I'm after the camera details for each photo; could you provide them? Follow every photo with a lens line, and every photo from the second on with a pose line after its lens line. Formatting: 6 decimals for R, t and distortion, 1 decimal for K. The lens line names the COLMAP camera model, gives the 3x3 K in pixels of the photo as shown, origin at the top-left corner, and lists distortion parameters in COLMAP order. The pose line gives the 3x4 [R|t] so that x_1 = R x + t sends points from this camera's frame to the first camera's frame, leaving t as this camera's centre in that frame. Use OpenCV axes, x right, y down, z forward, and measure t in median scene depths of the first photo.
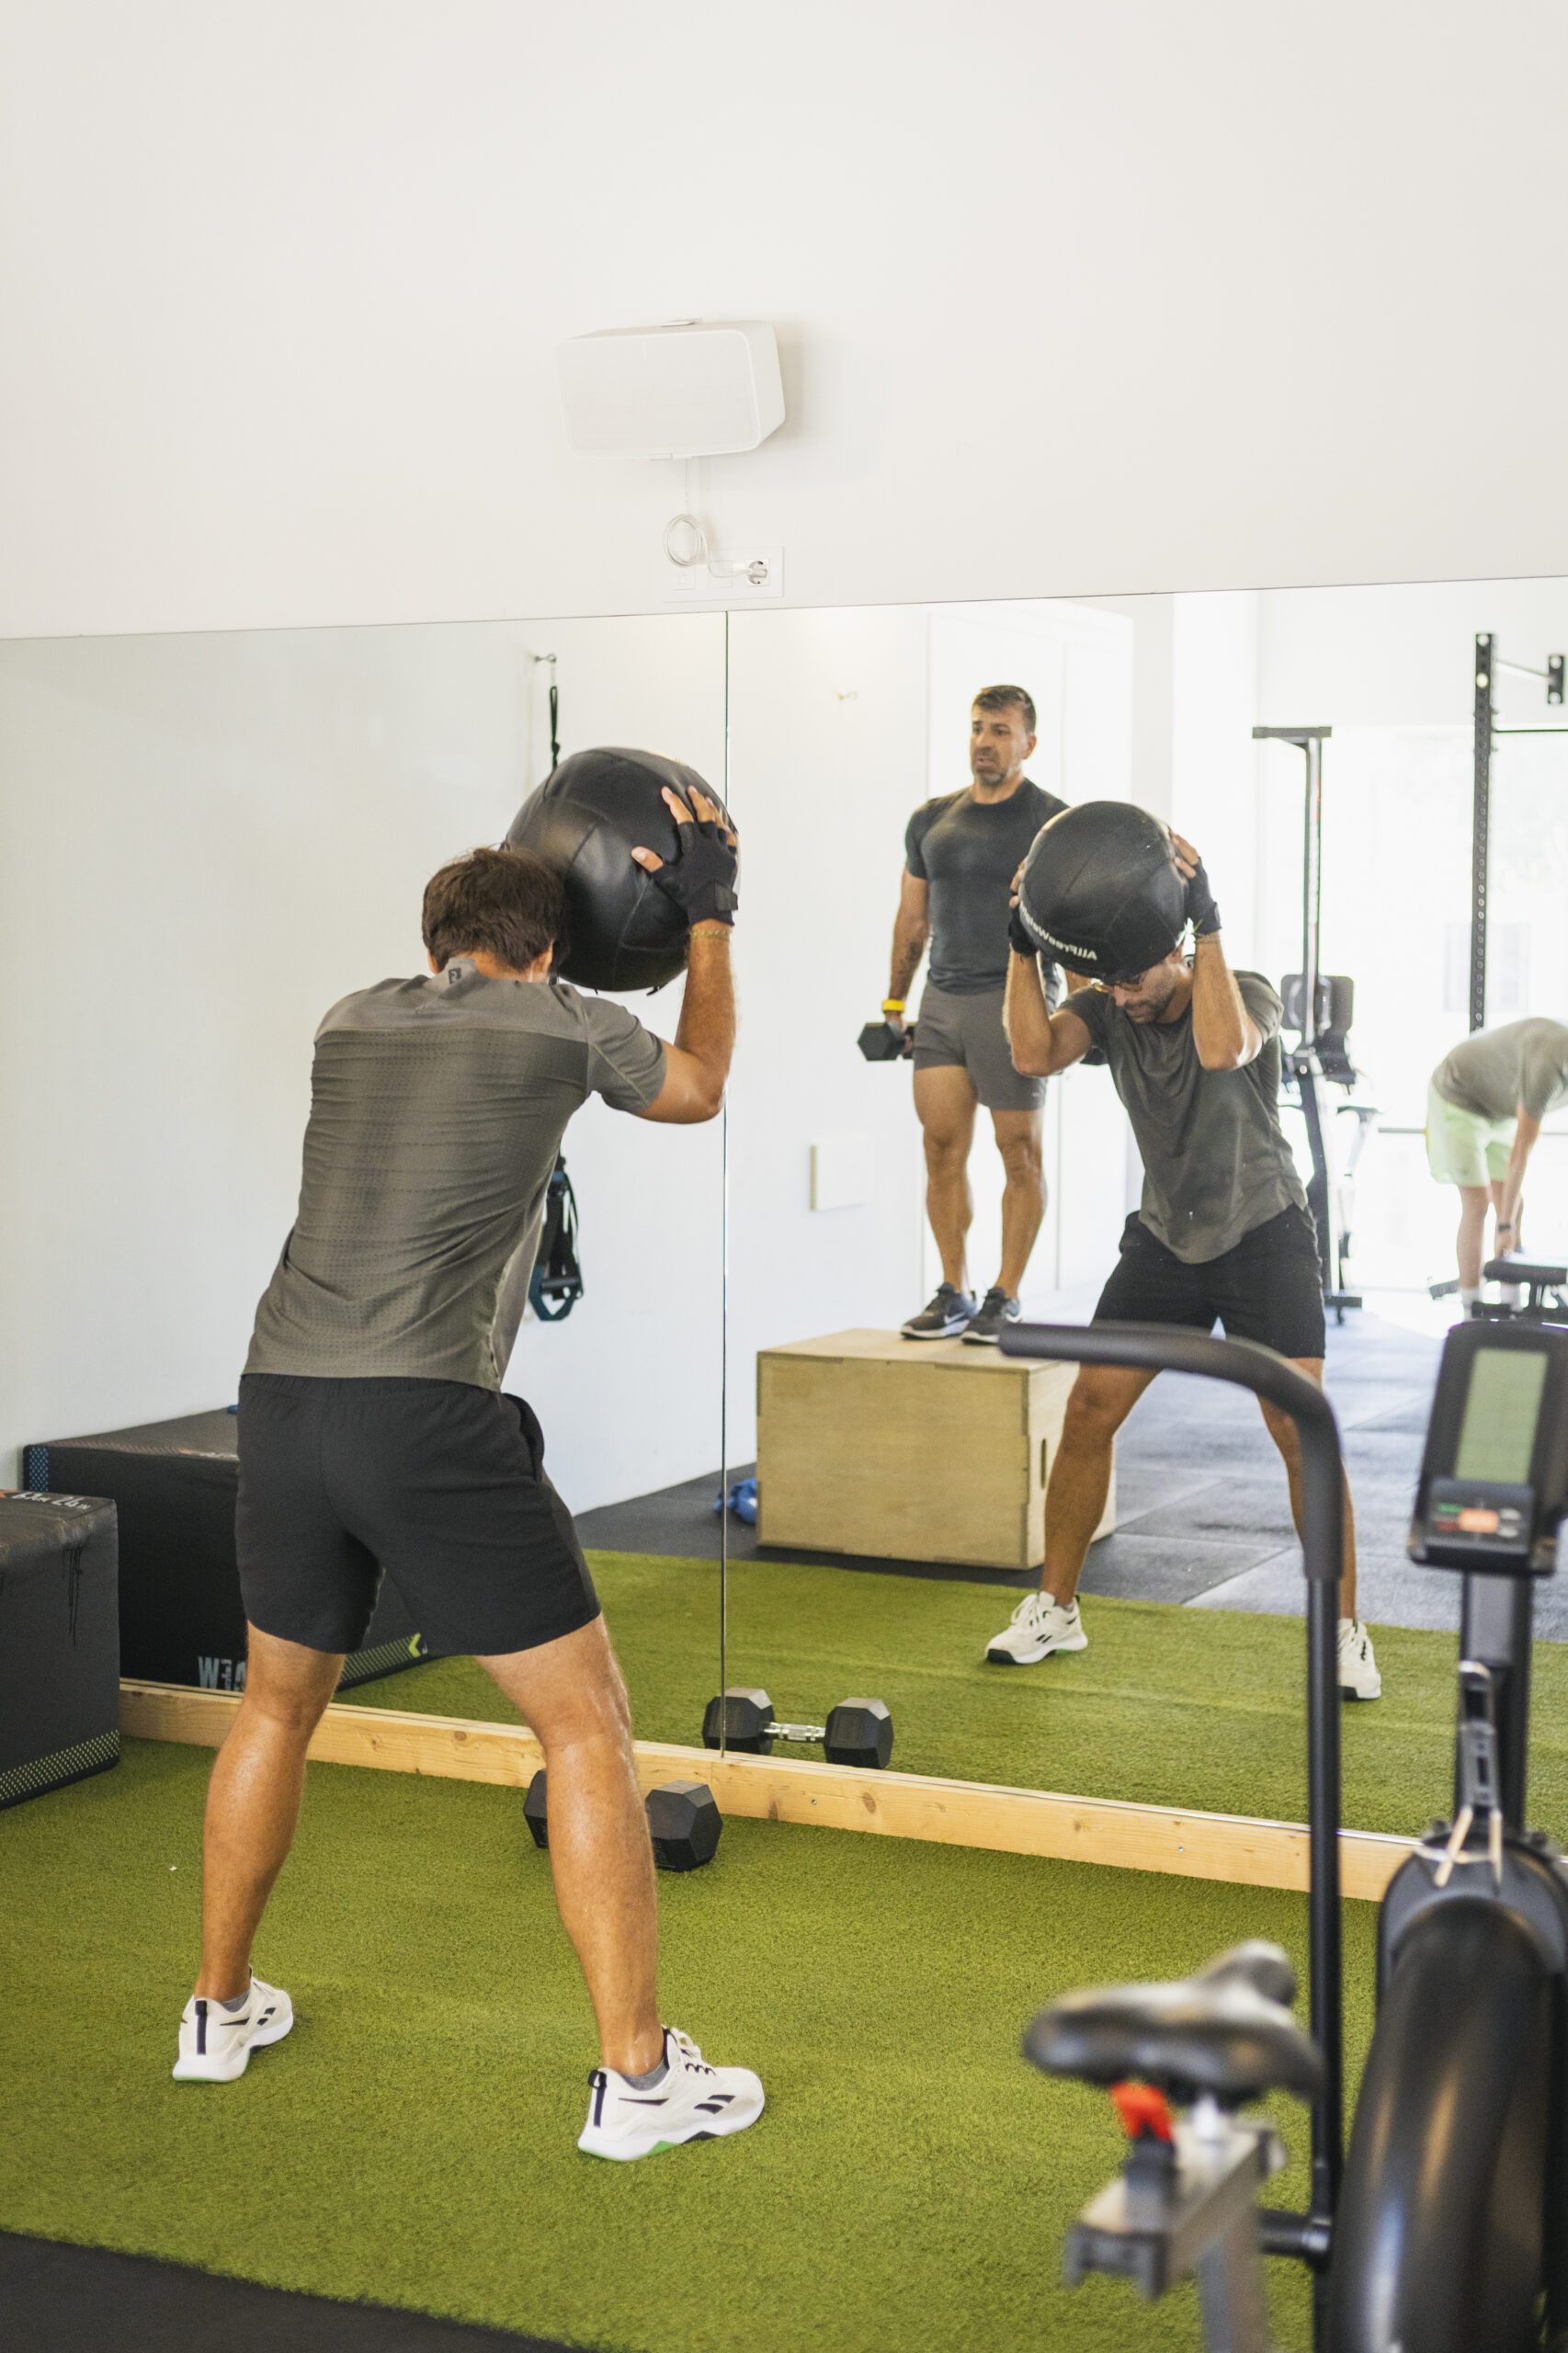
lens RADIAL K [[3179.6, 0, 784.0], [0, 3179.6, 1176.5], [0, 0, 1]] dist [0.010639, -0.631350]
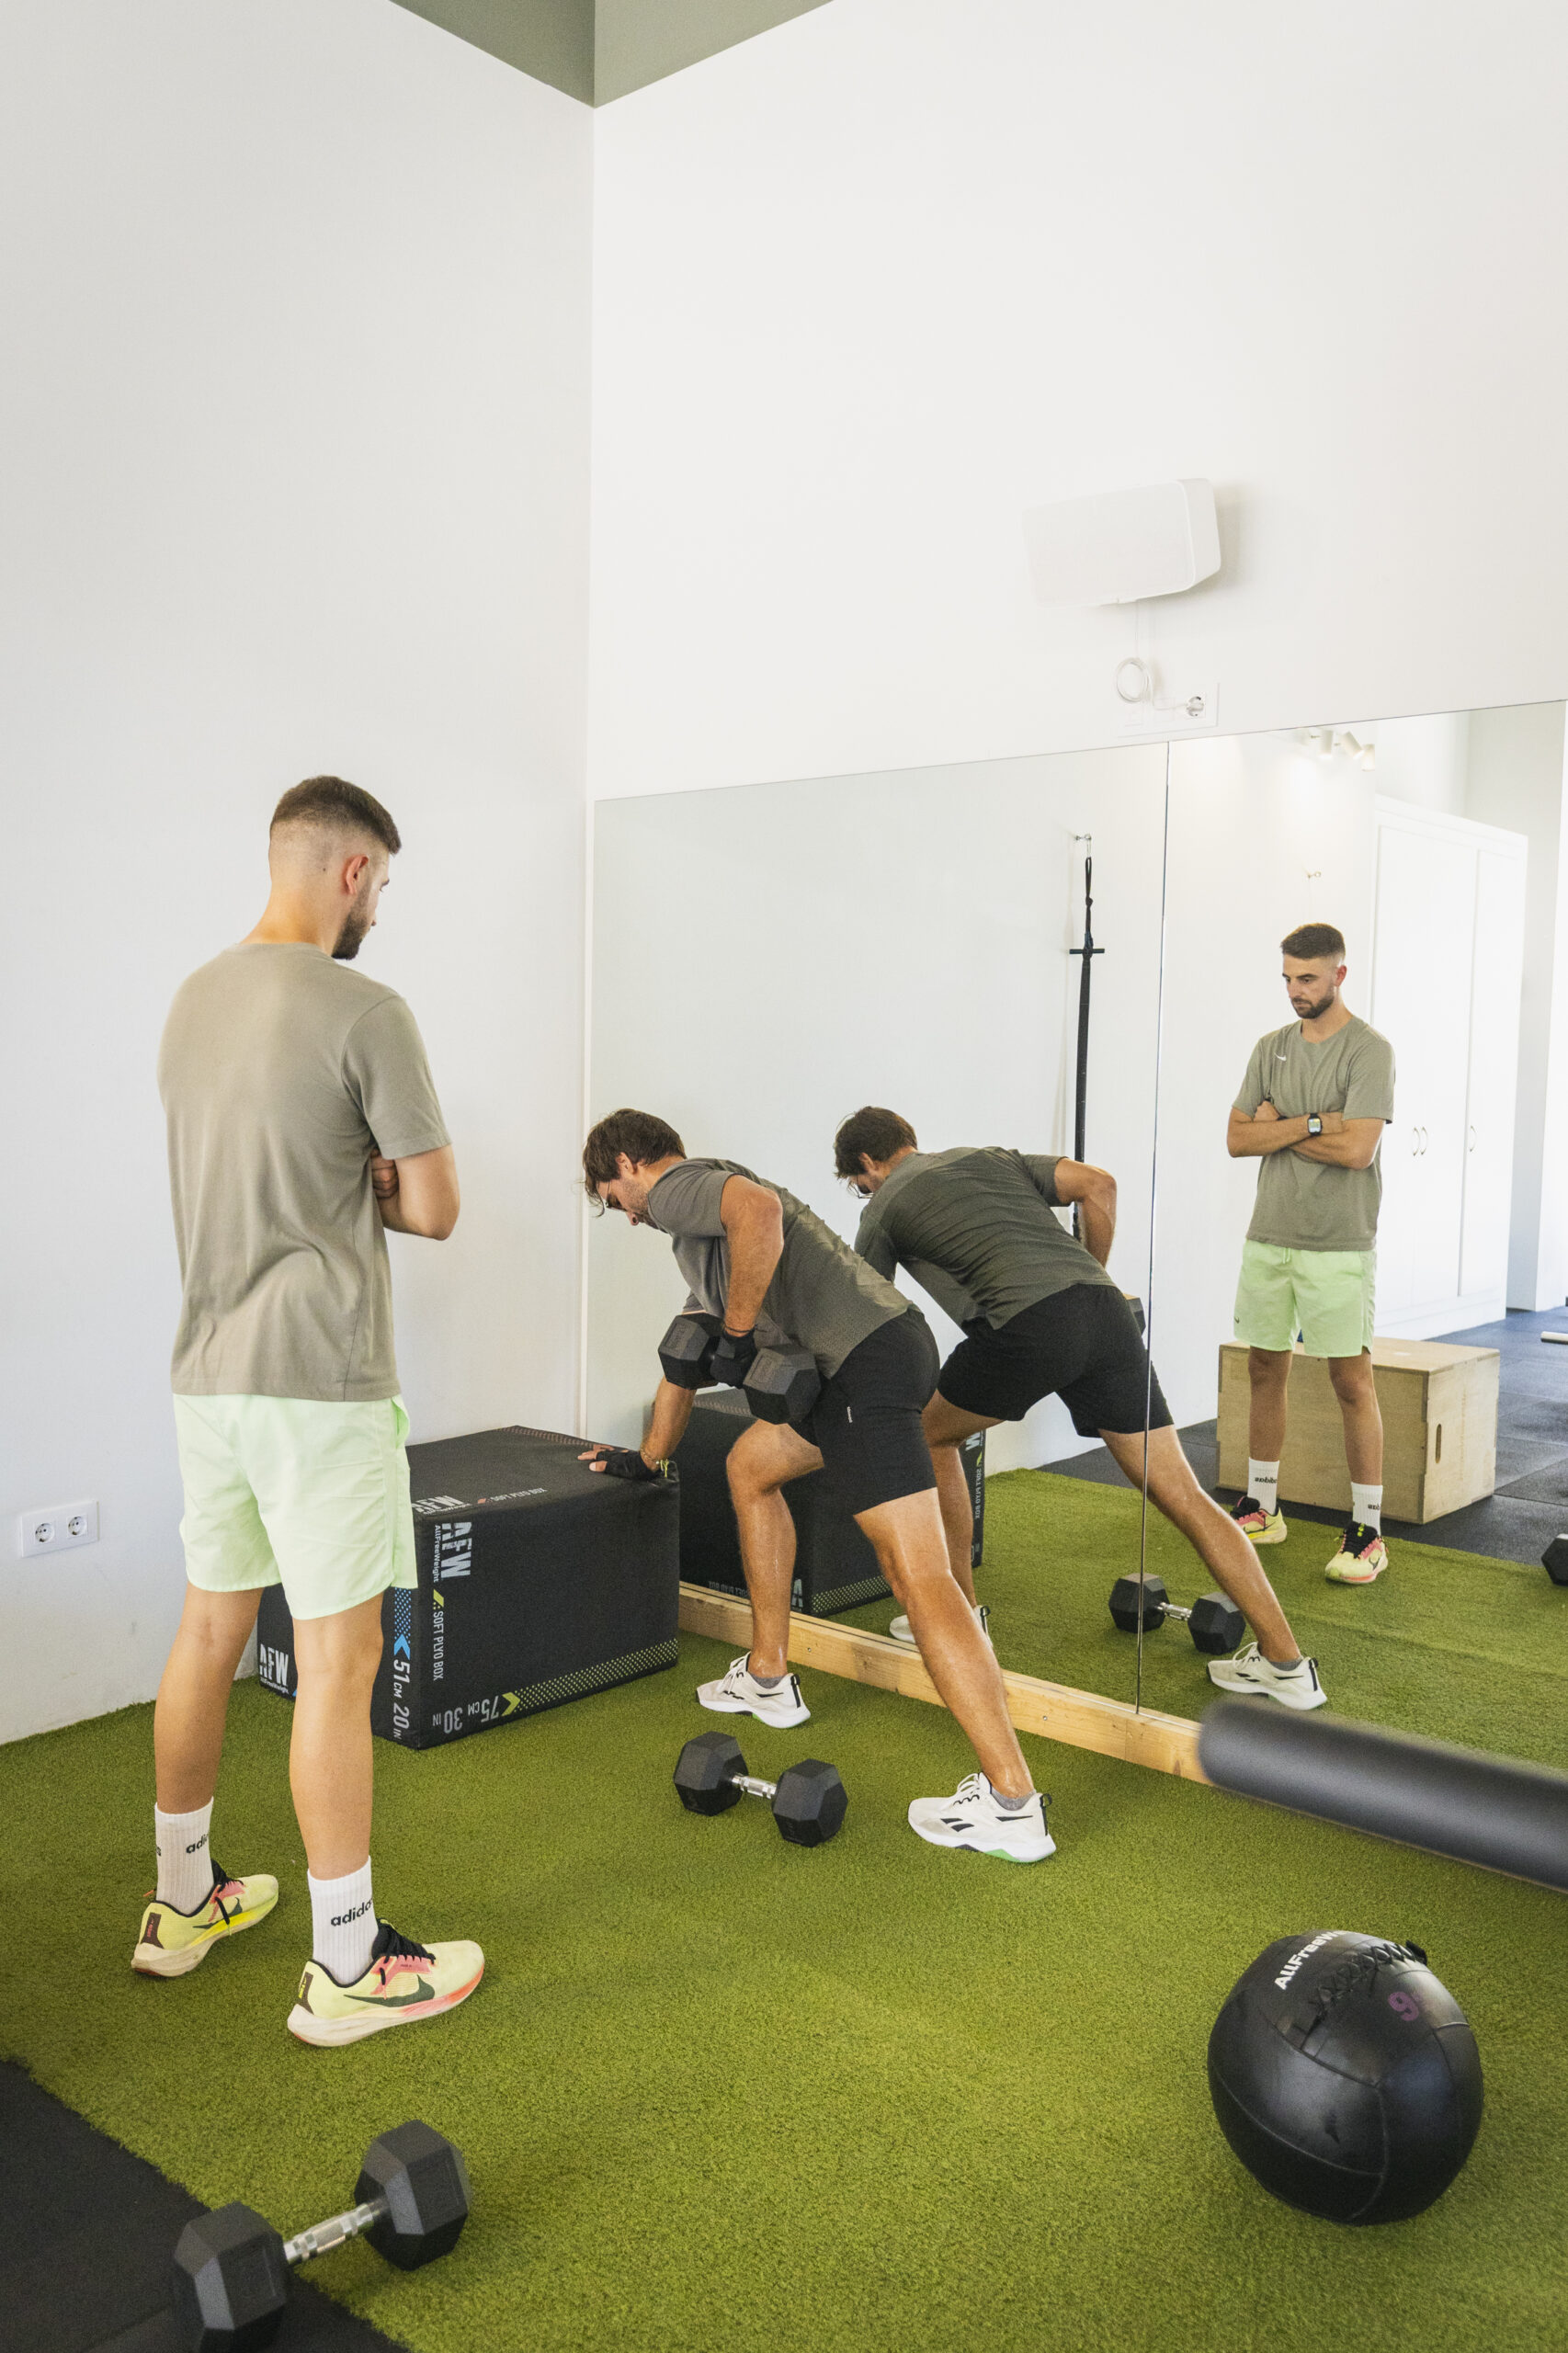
lens RADIAL K [[2162.6, 0, 784.0], [0, 2162.6, 1176.5], [0, 0, 1]] dist [0.007980, 0.007102]
pose [[0.976031, 0.029303, -0.215652, 0.014730], [-0.032258, 0.999428, -0.010193, -0.002420], [0.215230, 0.016905, 0.976417, 0.134701]]
